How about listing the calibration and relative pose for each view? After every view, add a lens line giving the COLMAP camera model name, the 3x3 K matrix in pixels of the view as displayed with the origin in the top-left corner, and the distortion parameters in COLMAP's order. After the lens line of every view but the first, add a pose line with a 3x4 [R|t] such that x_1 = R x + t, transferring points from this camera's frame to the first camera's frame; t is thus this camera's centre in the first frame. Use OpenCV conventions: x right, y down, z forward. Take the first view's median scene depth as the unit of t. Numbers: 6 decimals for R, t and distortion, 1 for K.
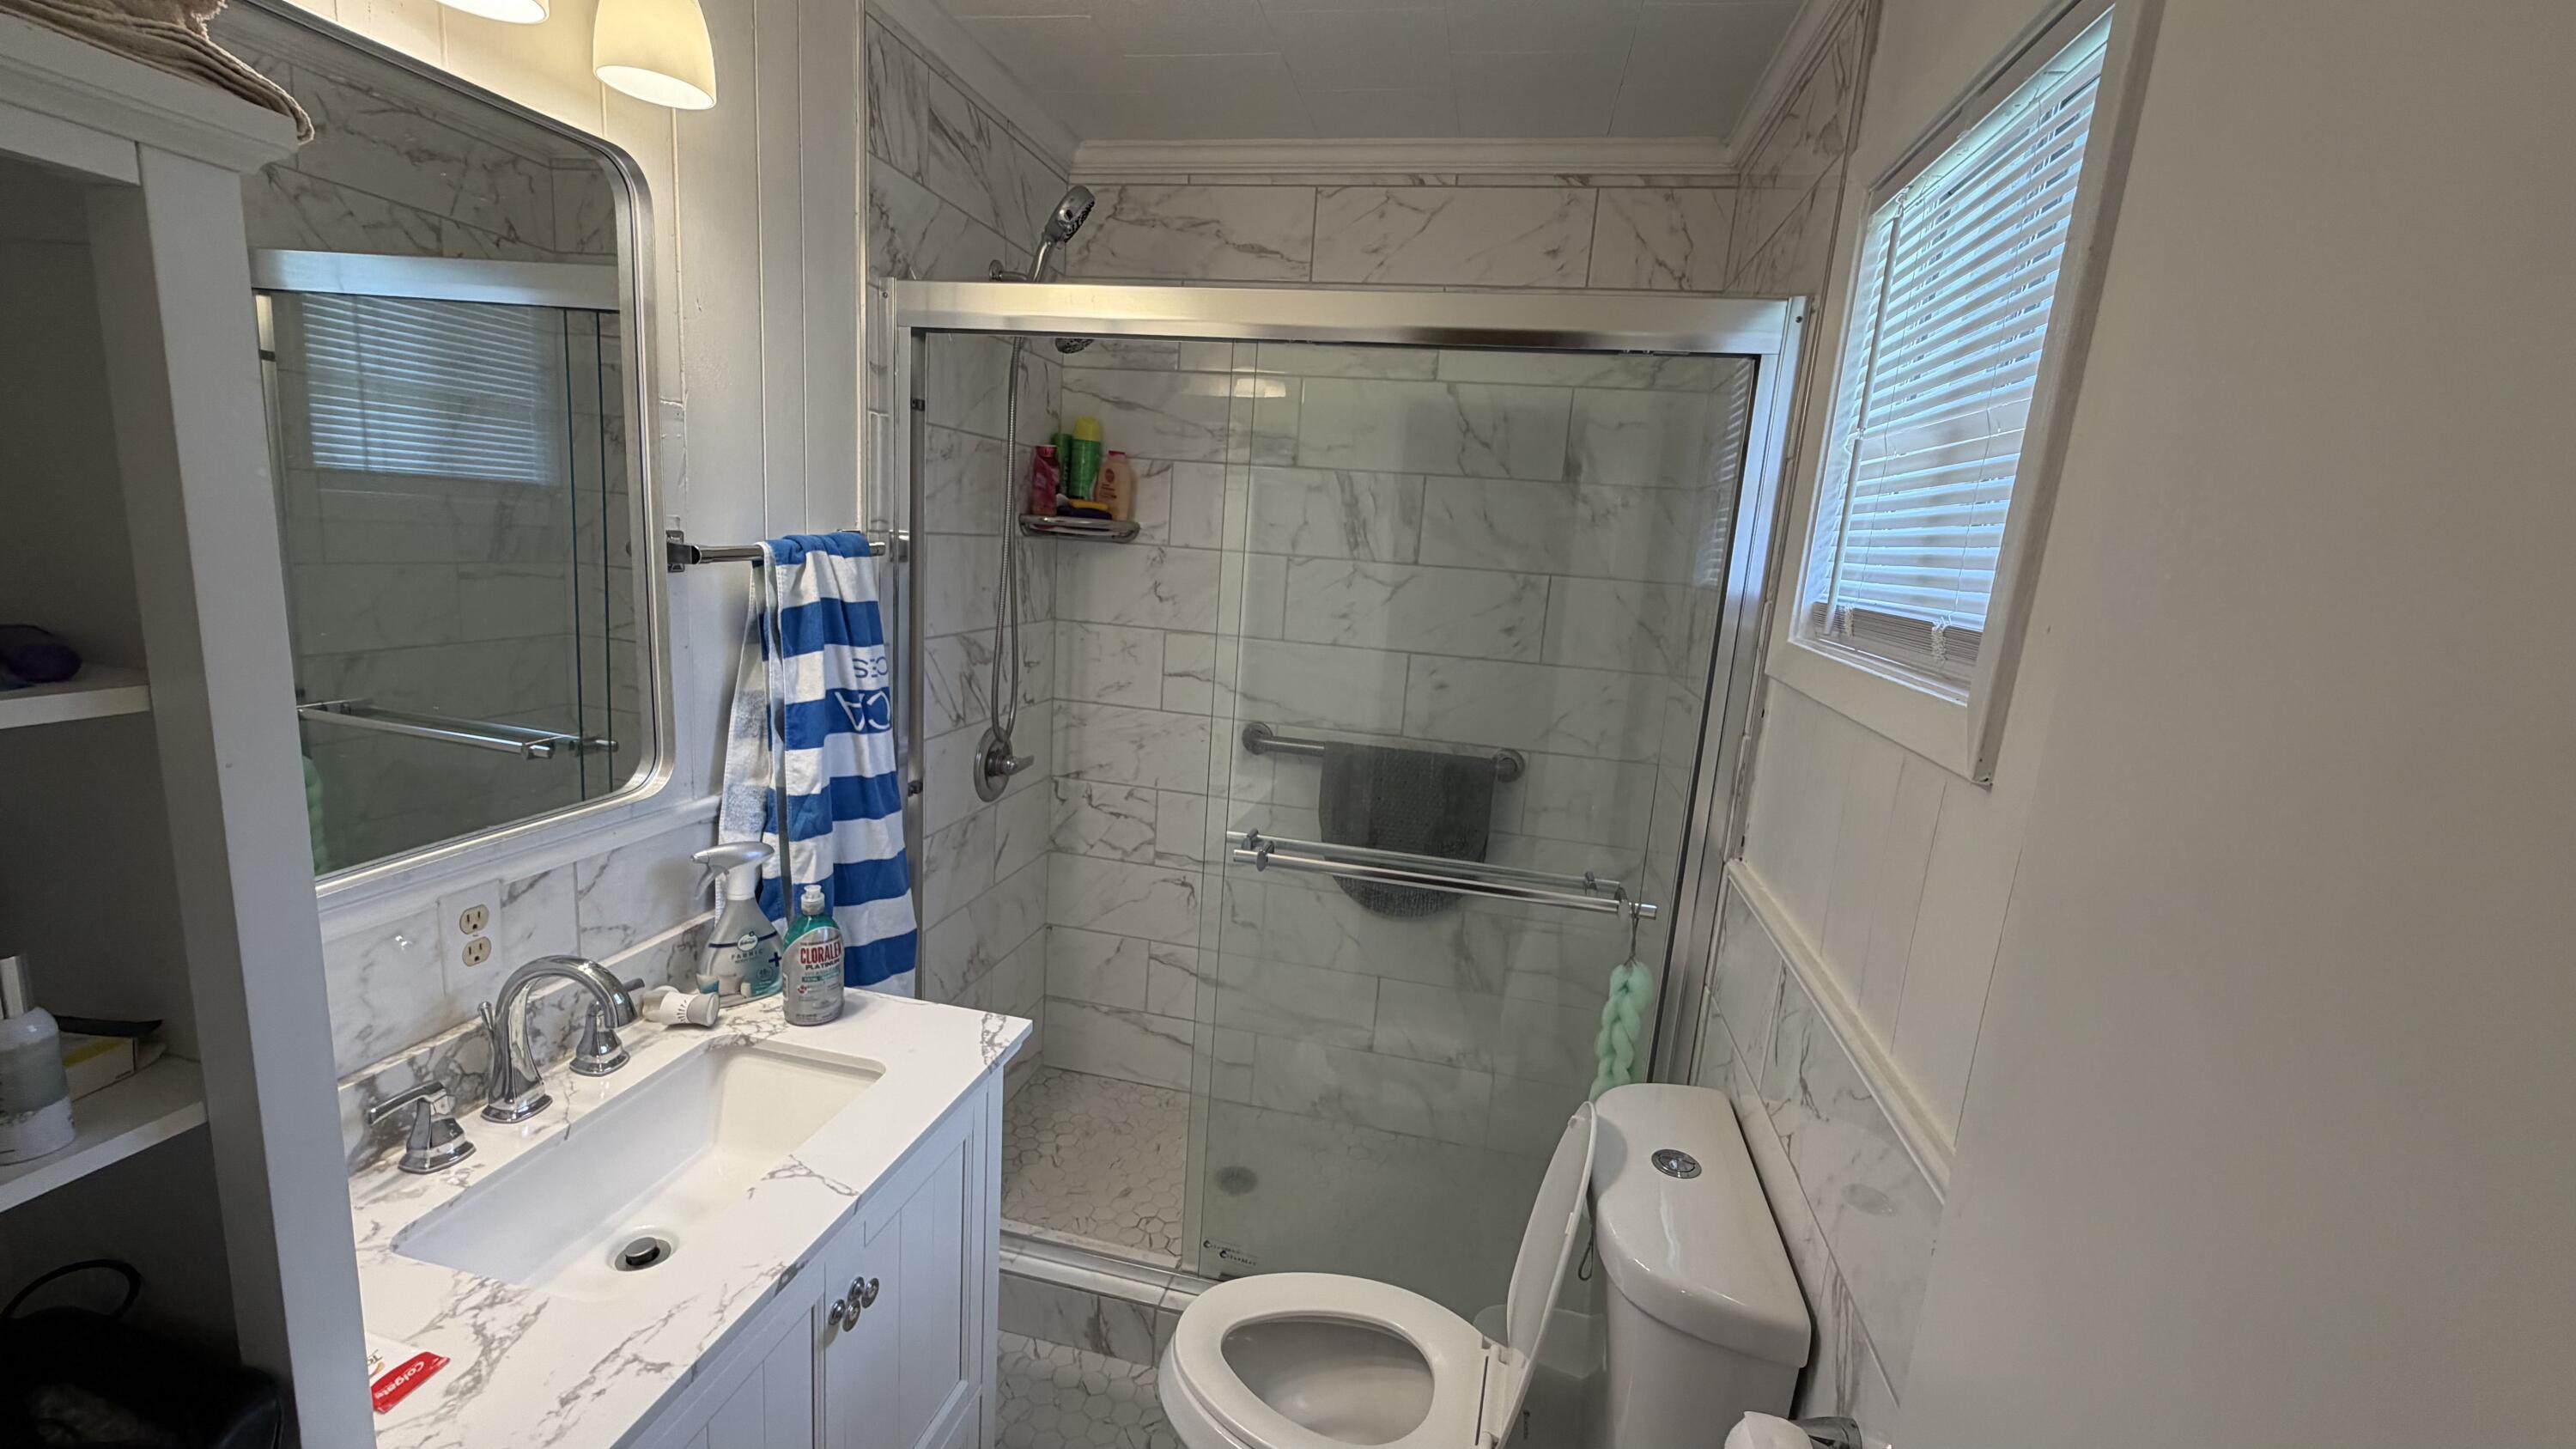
lens RADIAL K [[1031.9, 0, 1276.9], [0, 1031.9, 728.2], [0, 0, 1]] dist [0.000898, 0.000317]
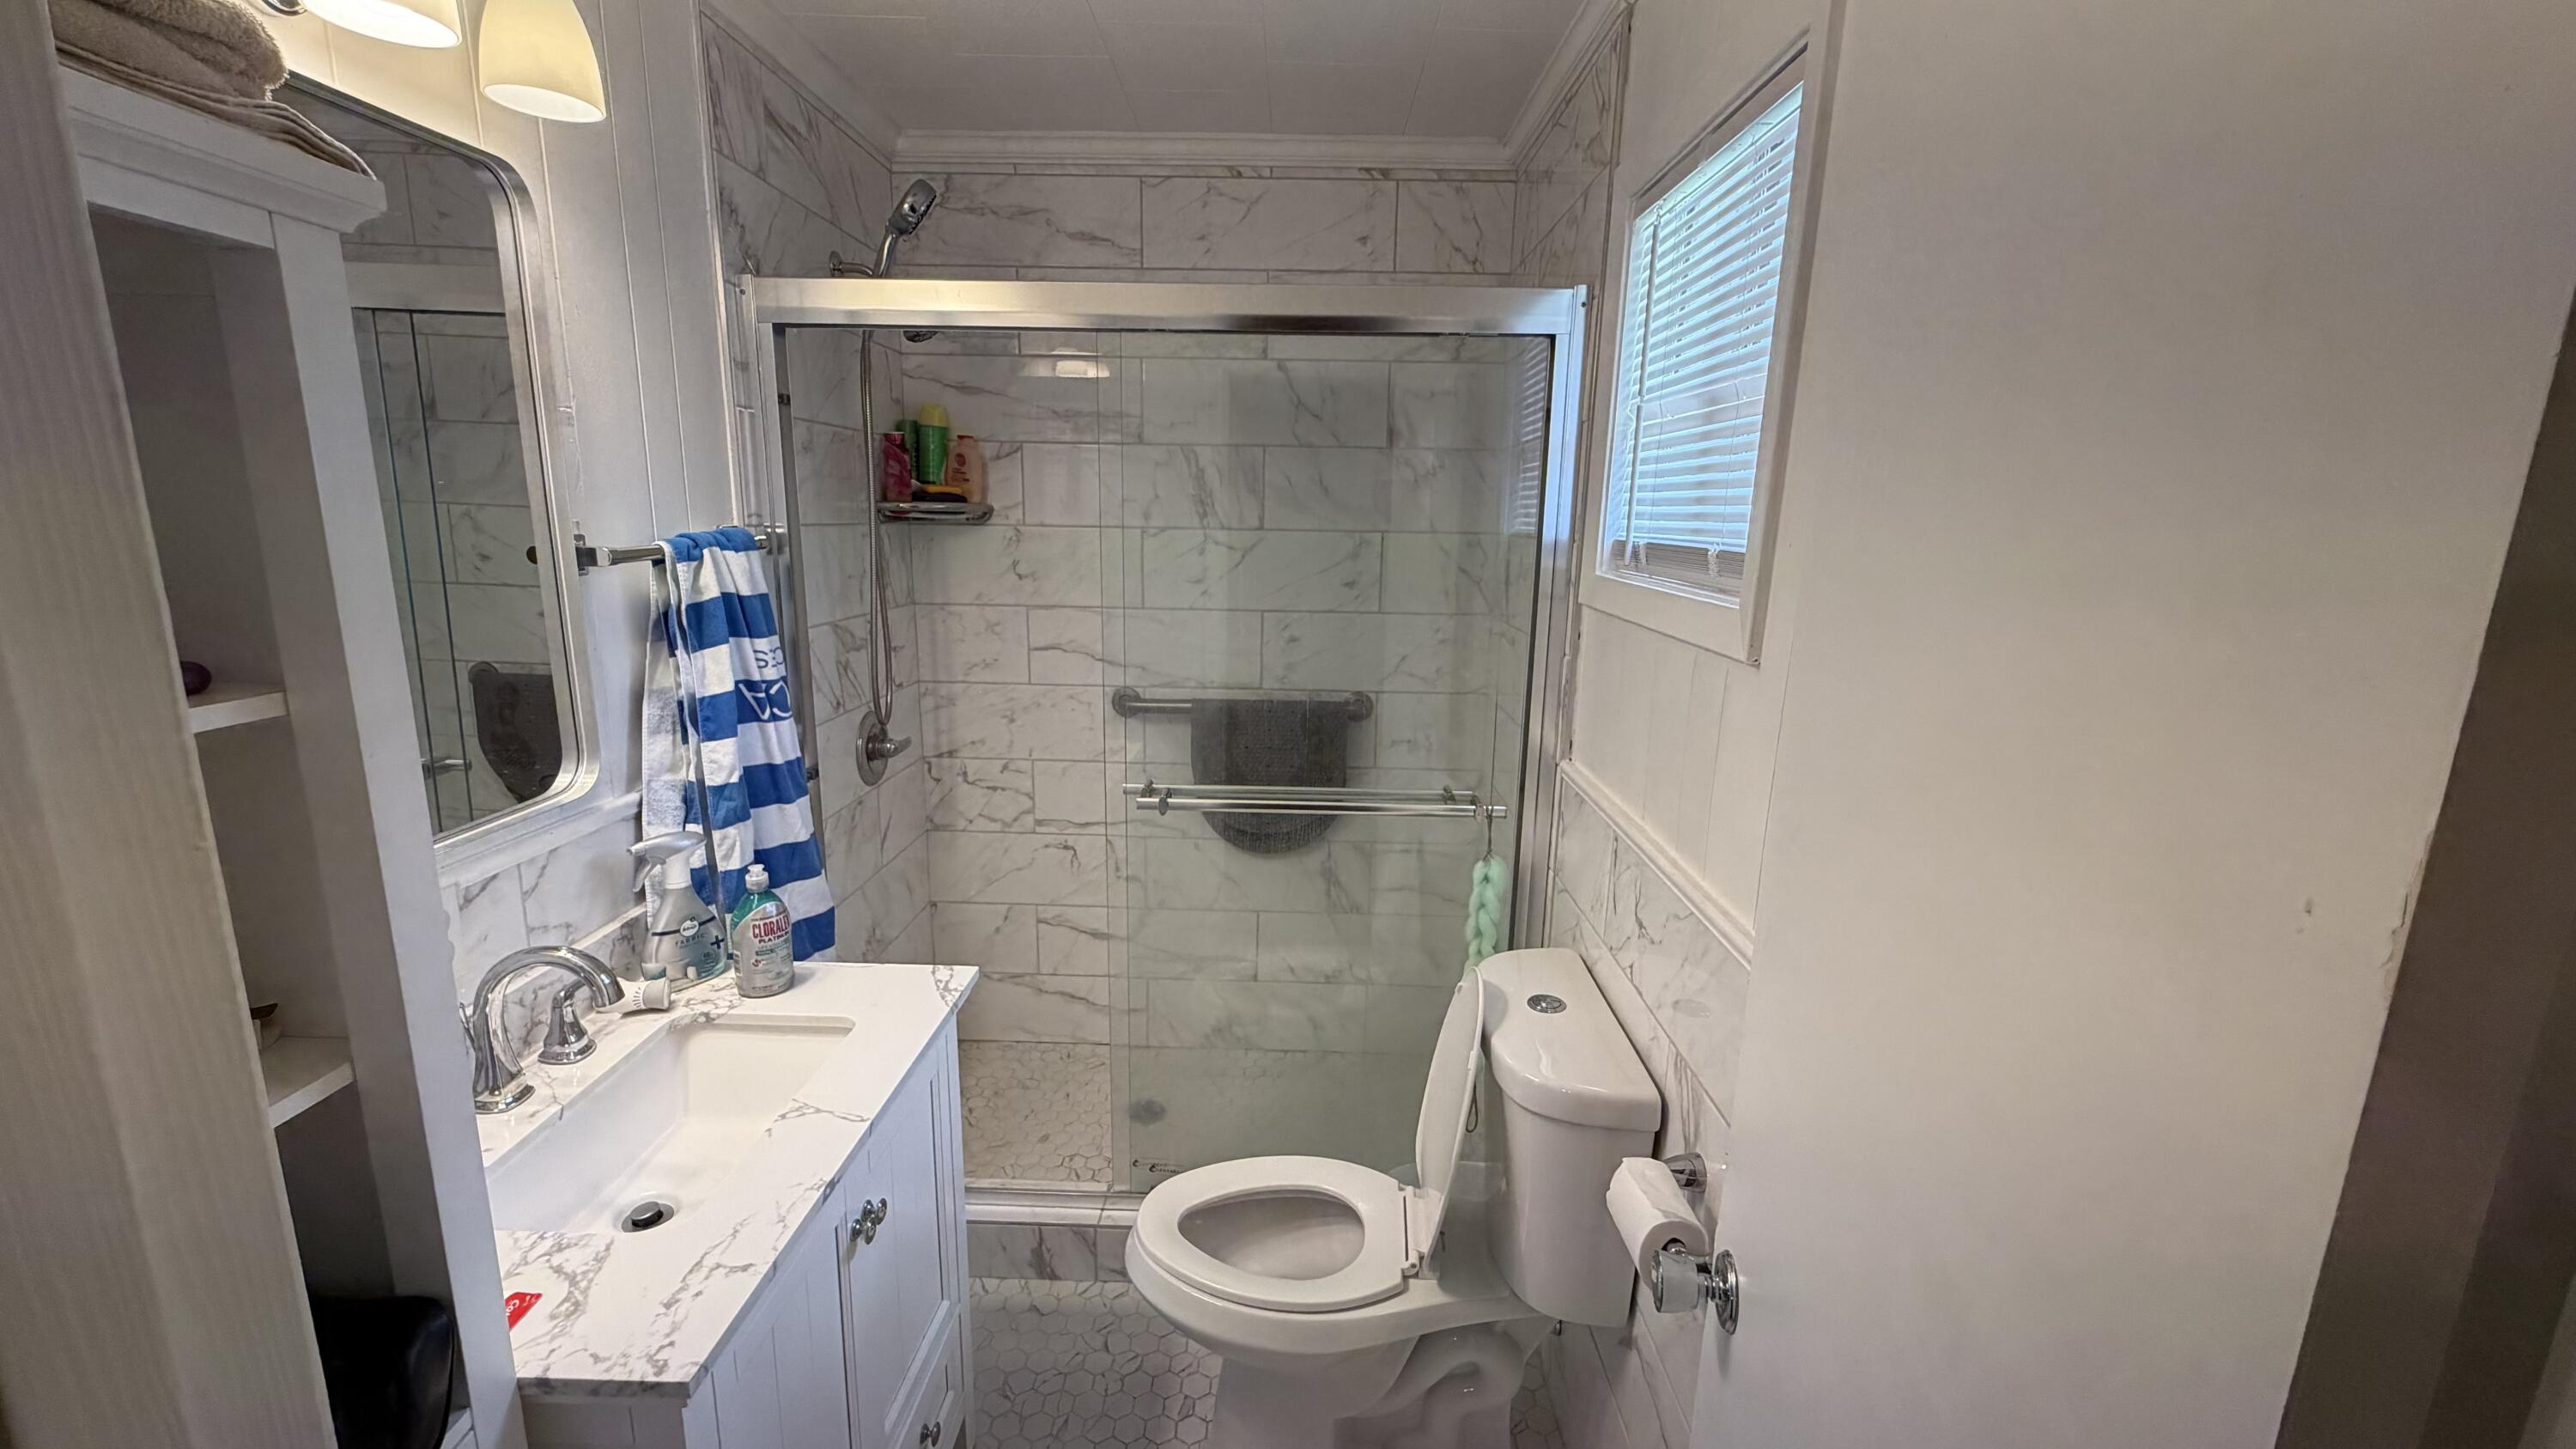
lens RADIAL K [[1031.9, 0, 1276.9], [0, 1031.9, 728.2], [0, 0, 1]] dist [0.000898, 0.000317]
pose [[0.980204, -0.090132, 0.176285, -0.086880], [0.085221, 0.995738, 0.035251, 0.018507], [-0.178711, -0.019530, 0.983708, -0.109677]]
